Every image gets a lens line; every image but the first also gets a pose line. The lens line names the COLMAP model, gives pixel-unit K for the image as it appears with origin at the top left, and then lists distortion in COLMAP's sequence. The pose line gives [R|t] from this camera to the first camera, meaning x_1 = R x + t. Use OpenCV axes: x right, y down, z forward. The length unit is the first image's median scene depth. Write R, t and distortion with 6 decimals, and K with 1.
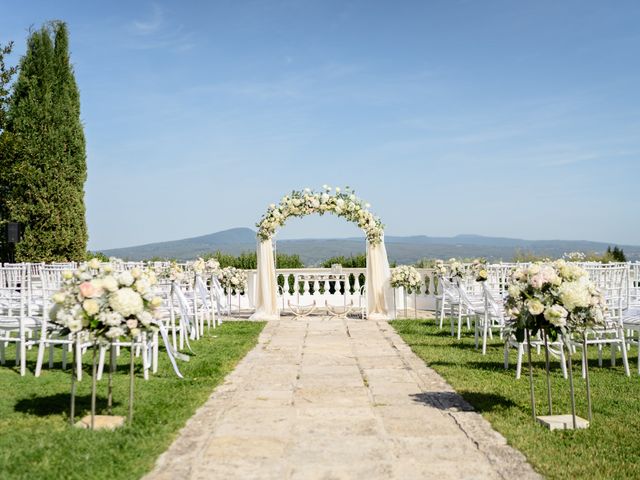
lens RADIAL K [[1317.3, 0, 320.0], [0, 1317.3, 240.0], [0, 0, 1]] dist [0.129161, 0.295992]
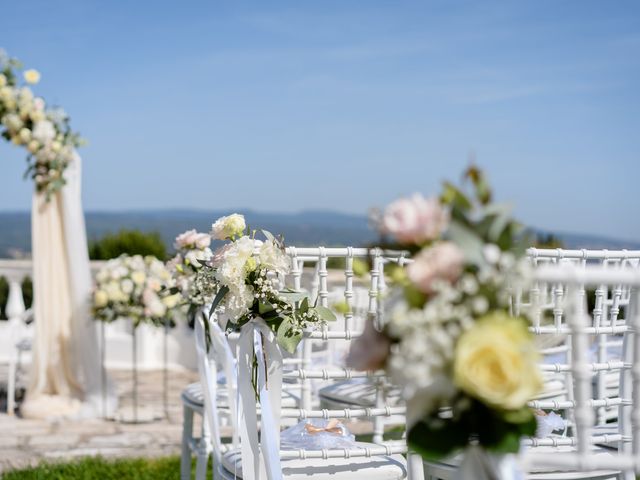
lens RADIAL K [[1317.3, 0, 320.0], [0, 1317.3, 240.0], [0, 0, 1]] dist [0.129161, 0.295992]
pose [[0.993648, 0.022147, 0.110328, 0.073052], [-0.022743, 0.999733, 0.004146, 0.012574], [-0.110207, -0.006629, 0.993887, 0.650955]]
